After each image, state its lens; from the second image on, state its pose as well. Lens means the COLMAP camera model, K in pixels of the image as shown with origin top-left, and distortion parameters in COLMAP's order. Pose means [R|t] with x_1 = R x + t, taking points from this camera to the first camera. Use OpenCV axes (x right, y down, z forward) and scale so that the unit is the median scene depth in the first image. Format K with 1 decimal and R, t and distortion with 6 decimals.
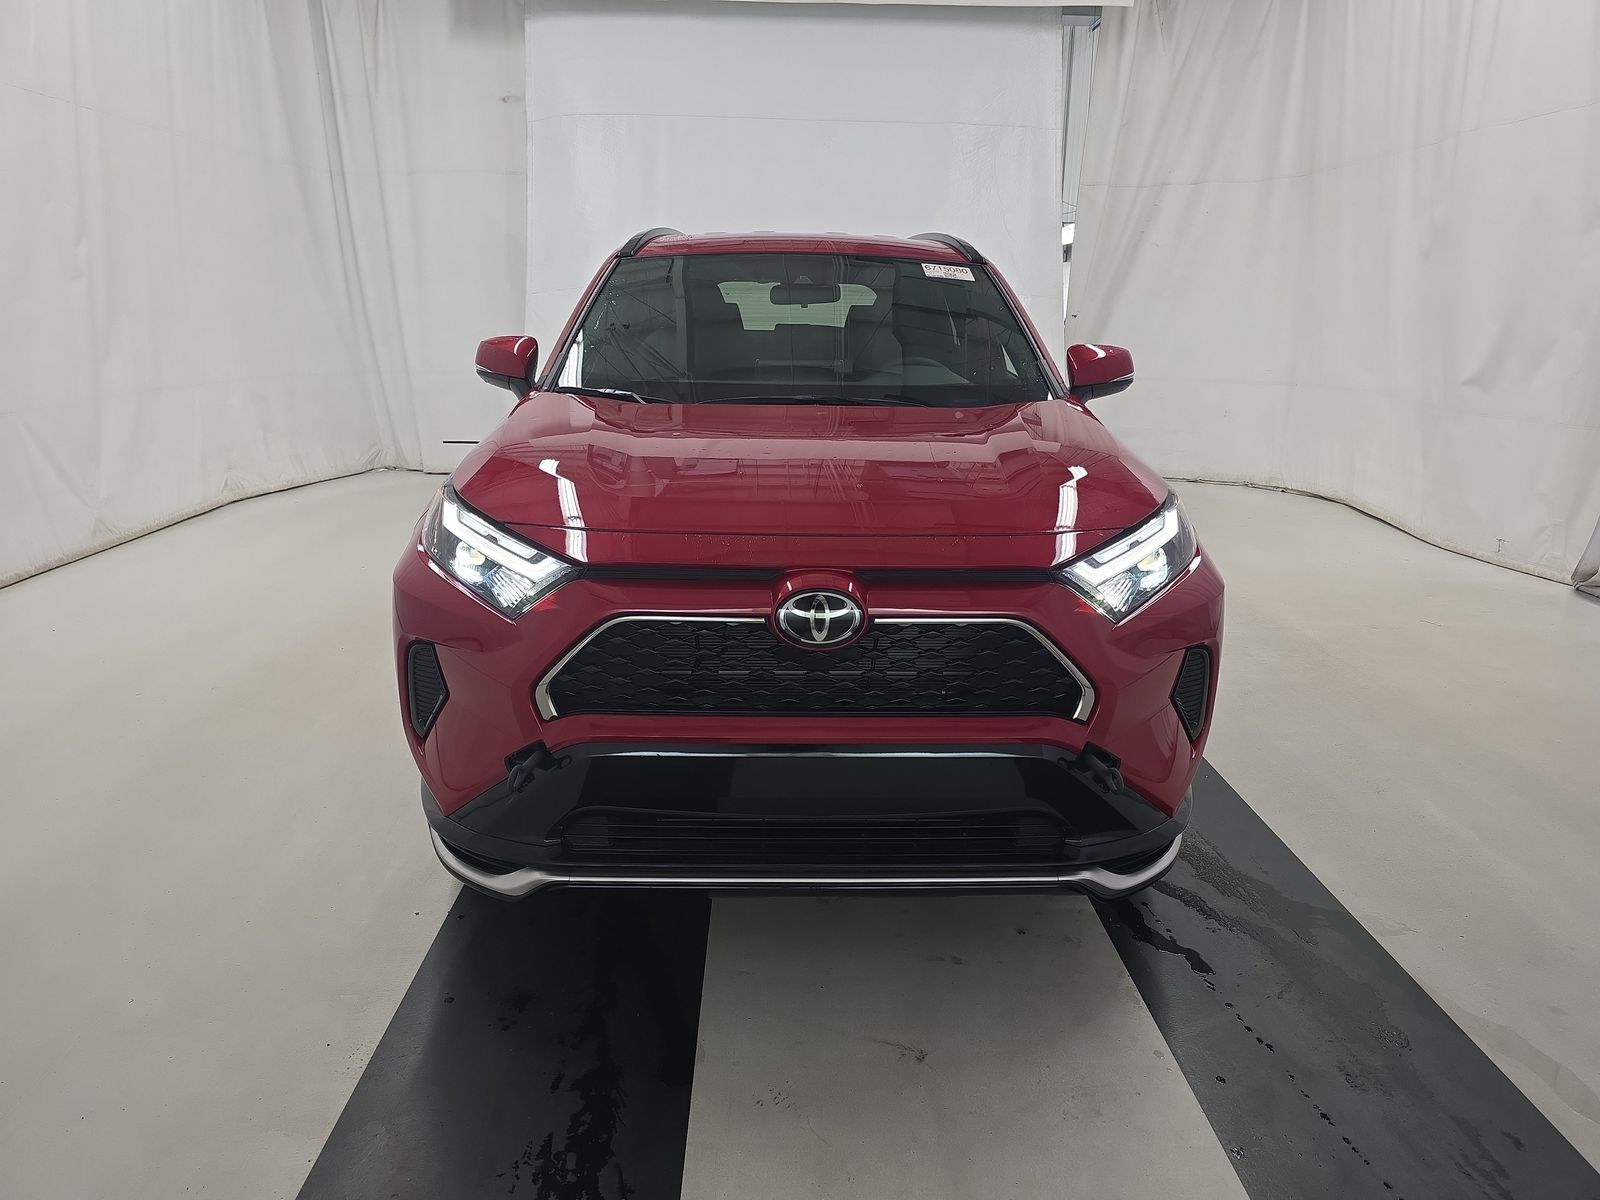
lens RADIAL K [[1072.0, 0, 800.0], [0, 1072.0, 600.0], [0, 0, 1]] dist [0.011414, -0.000396]
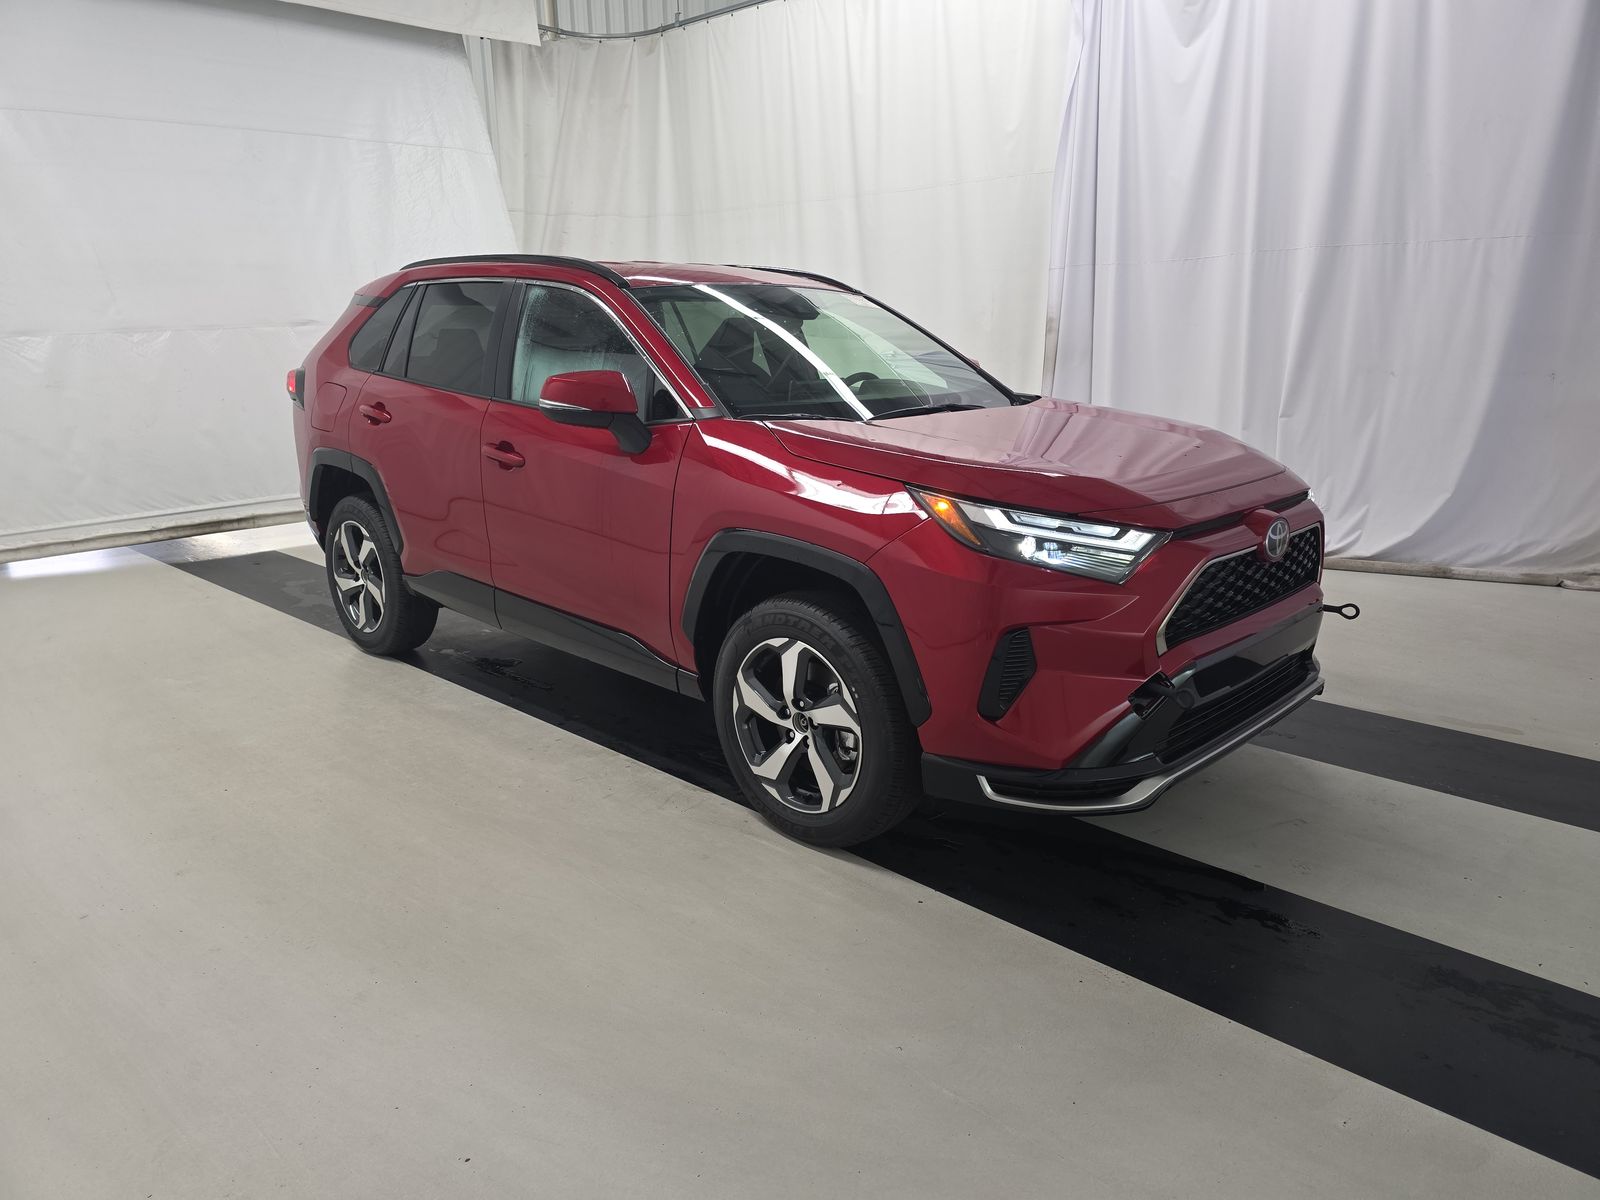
lens RADIAL K [[1072.0, 0, 800.0], [0, 1072.0, 600.0], [0, 0, 1]] dist [0.011414, -0.000396]
pose [[0.718883, -0.187907, 0.669252, -0.308747], [0.197587, 0.978295, 0.062438, -0.026350], [-0.666458, 0.087350, 0.740407, 0.073149]]
